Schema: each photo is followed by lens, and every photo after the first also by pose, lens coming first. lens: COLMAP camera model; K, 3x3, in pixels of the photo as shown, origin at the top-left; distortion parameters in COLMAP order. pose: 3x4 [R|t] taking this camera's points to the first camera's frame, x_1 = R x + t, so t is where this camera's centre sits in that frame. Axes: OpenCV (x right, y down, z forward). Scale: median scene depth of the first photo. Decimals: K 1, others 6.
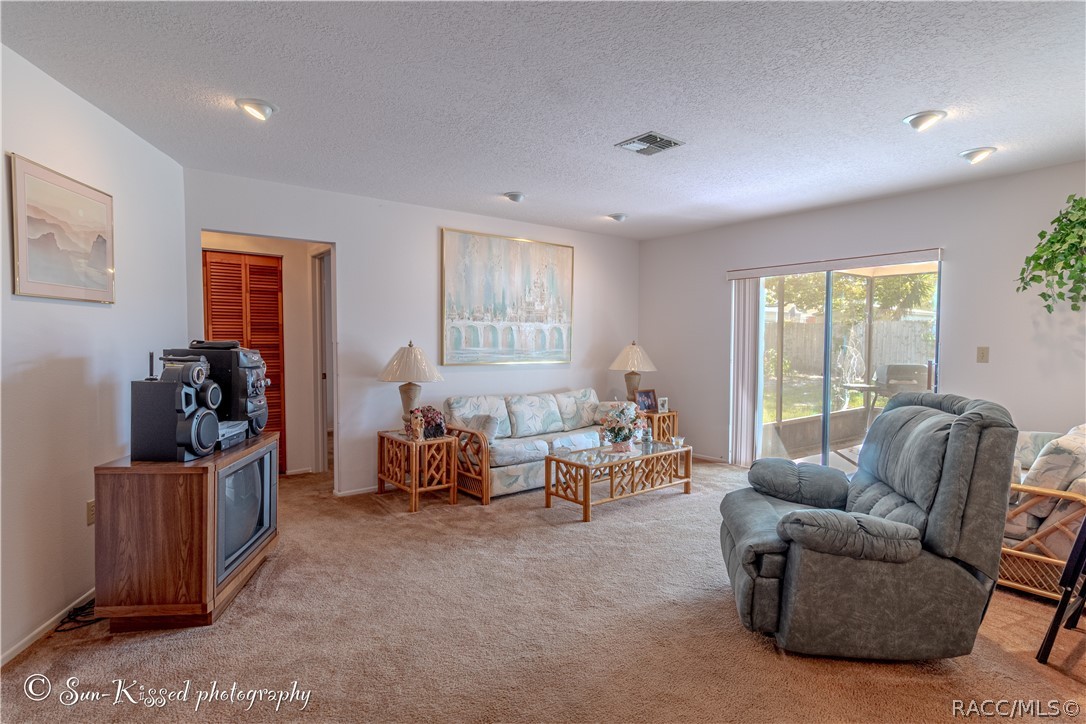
lens RADIAL K [[568.0, 0, 549.6], [0, 568.0, 366.5], [0, 0, 1]] dist [-0.000799, 0.000812]
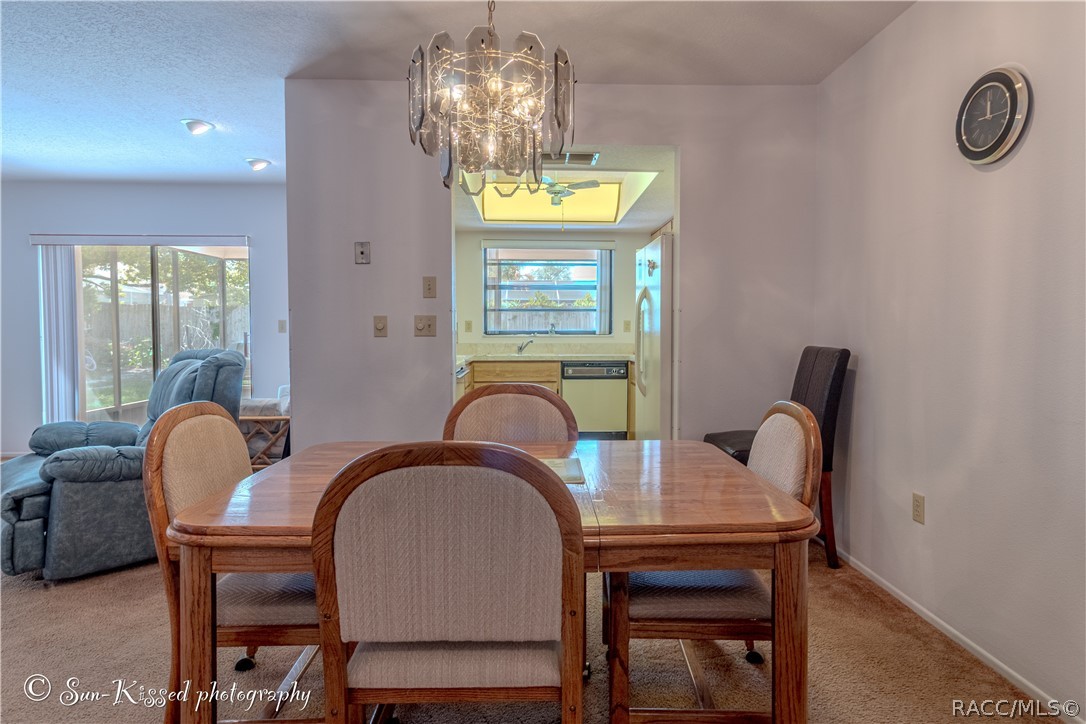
lens RADIAL K [[620.6, 0, 545.6], [0, 620.6, 354.2], [0, 0, 1]] dist [0.010756, -0.002927]
pose [[0.595727, -0.031686, 0.802562, 0.021988], [0.036748, 0.999250, 0.012174, 0.063519], [-0.802346, 0.022240, 0.596444, -0.381298]]
